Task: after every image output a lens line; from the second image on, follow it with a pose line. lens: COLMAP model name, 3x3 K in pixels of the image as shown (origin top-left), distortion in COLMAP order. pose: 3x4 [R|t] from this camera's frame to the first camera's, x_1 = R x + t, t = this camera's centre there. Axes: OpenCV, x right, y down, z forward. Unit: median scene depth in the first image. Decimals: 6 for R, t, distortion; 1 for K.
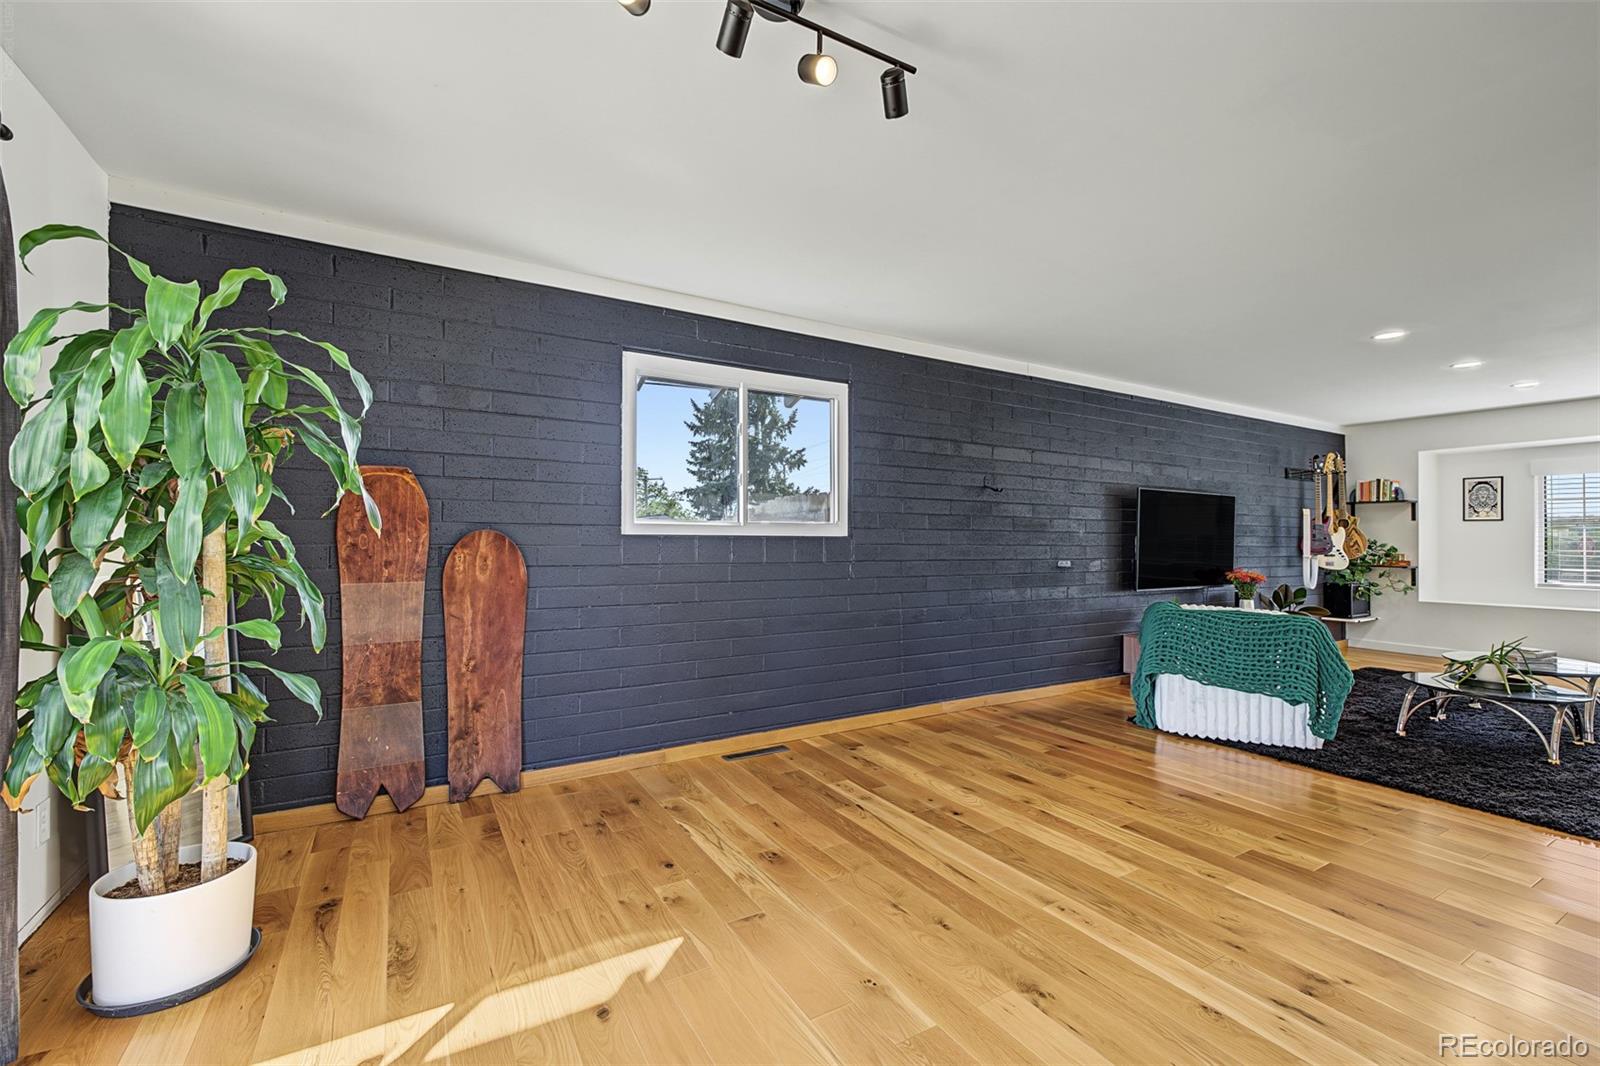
lens RADIAL K [[672.7, 0, 792.5], [0, 672.7, 533.6], [0, 0, 1]] dist [0.007789, -0.000743]
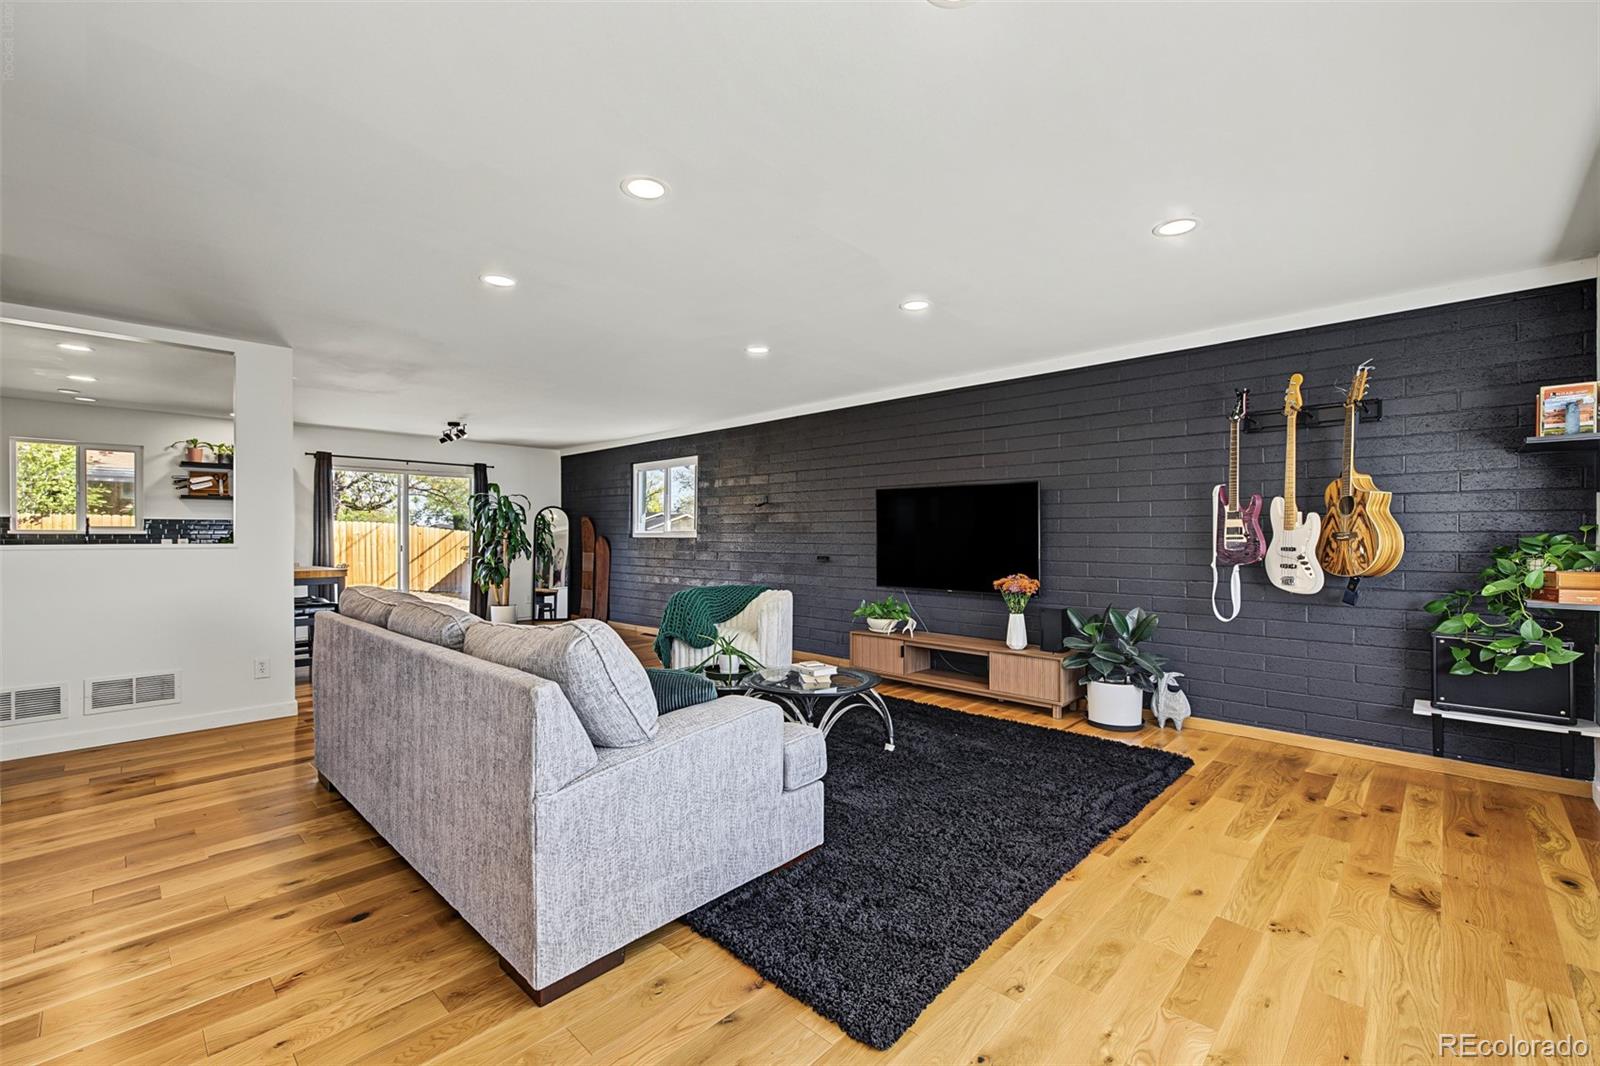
lens RADIAL K [[672.7, 0, 792.5], [0, 672.7, 533.6], [0, 0, 1]] dist [0.007789, -0.000743]
pose [[0.264799, -0.011515, -0.964235, 2.569752], [0.008472, 0.999918, -0.009614, 0.017199], [0.964266, -0.005623, 0.264875, 1.003475]]
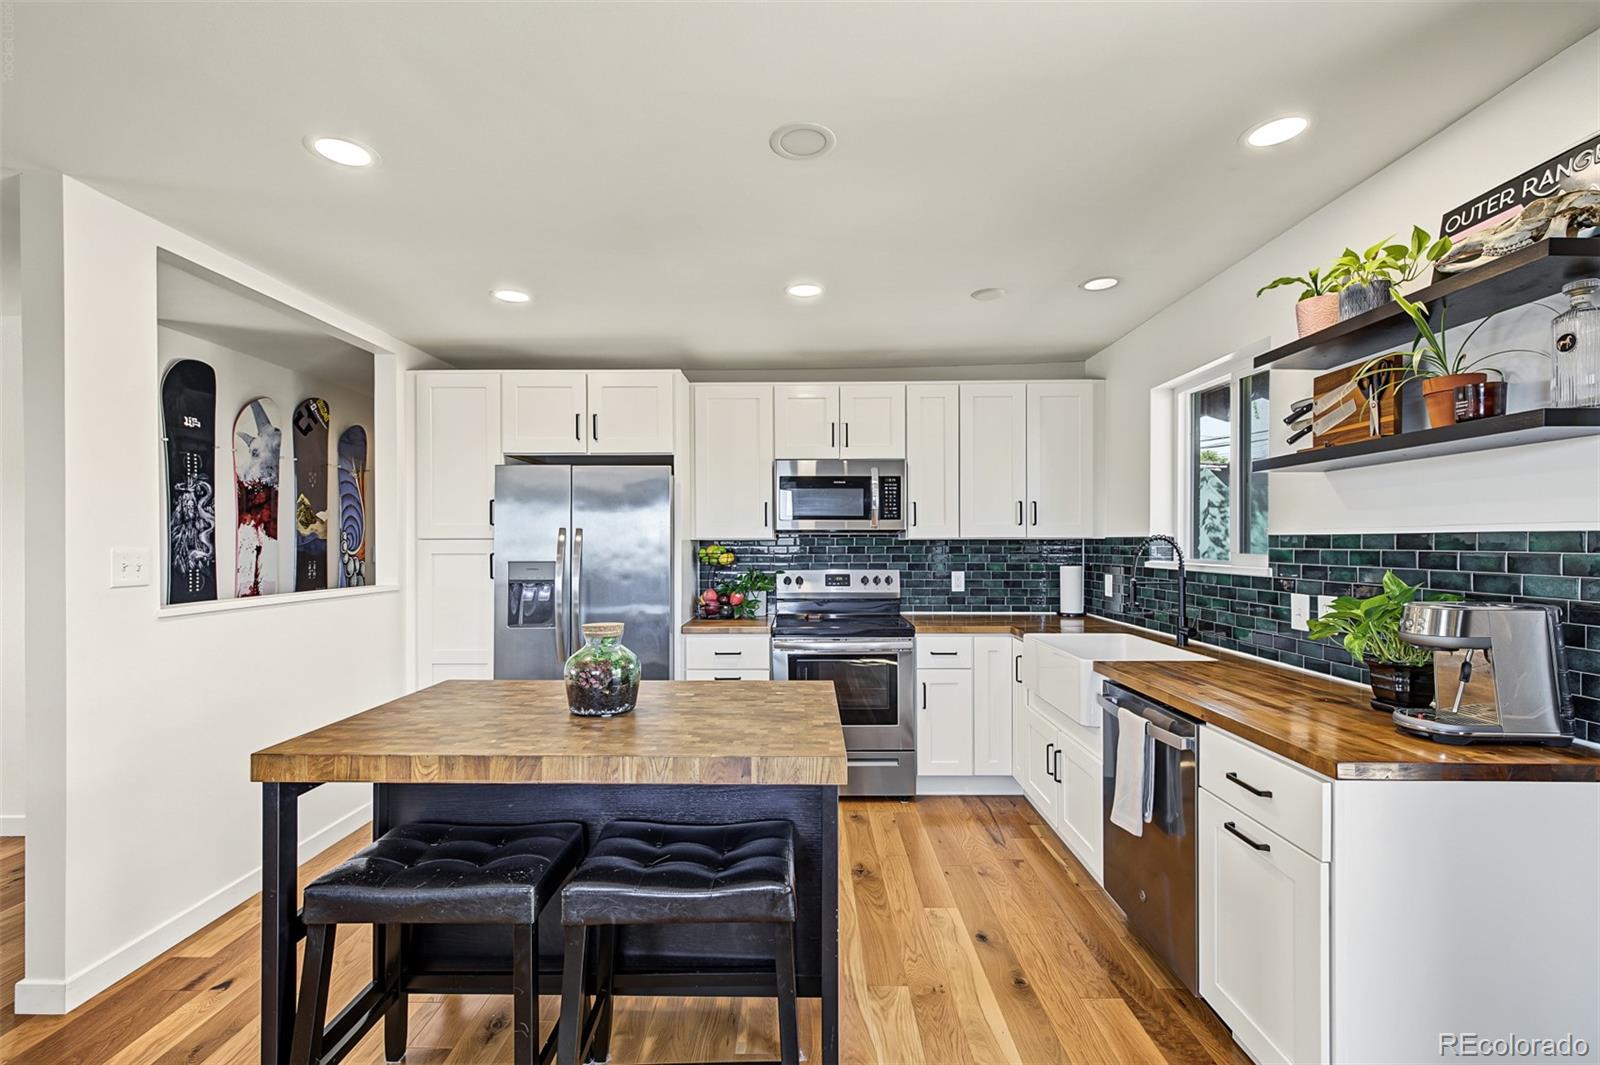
lens RADIAL K [[676.6, 0, 797.4], [0, 676.6, 542.2], [0, 0, 1]] dist [0.001251, -0.000190]
pose [[-0.851621, -0.005322, 0.524131, -0.055365], [-0.005999, 0.999982, 0.000405, -0.058764], [-0.524123, -0.002799, -0.851638, 0.535646]]
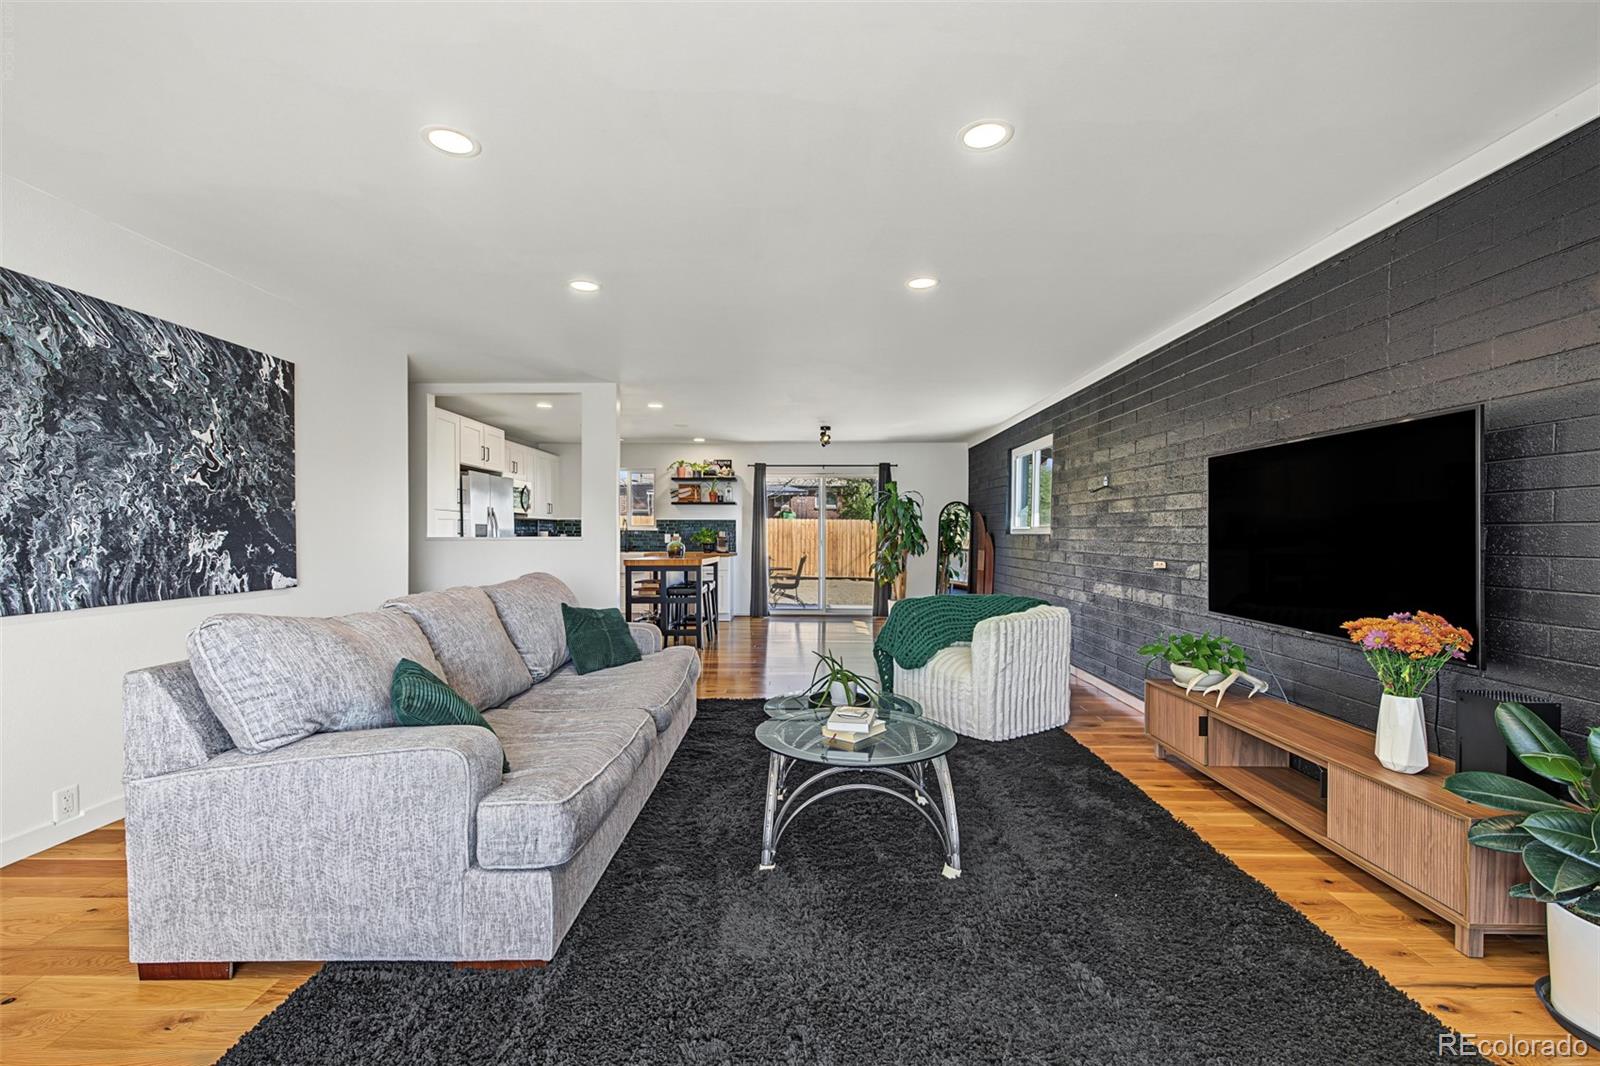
lens RADIAL K [[672.7, 0, 792.5], [0, 672.7, 533.6], [0, 0, 1]] dist [0.007789, -0.000743]
pose [[-0.520787, -0.007674, -0.853652, 2.201169], [0.000235, 0.999958, -0.009132, 0.021438], [0.853687, -0.004957, -0.520763, 1.697372]]
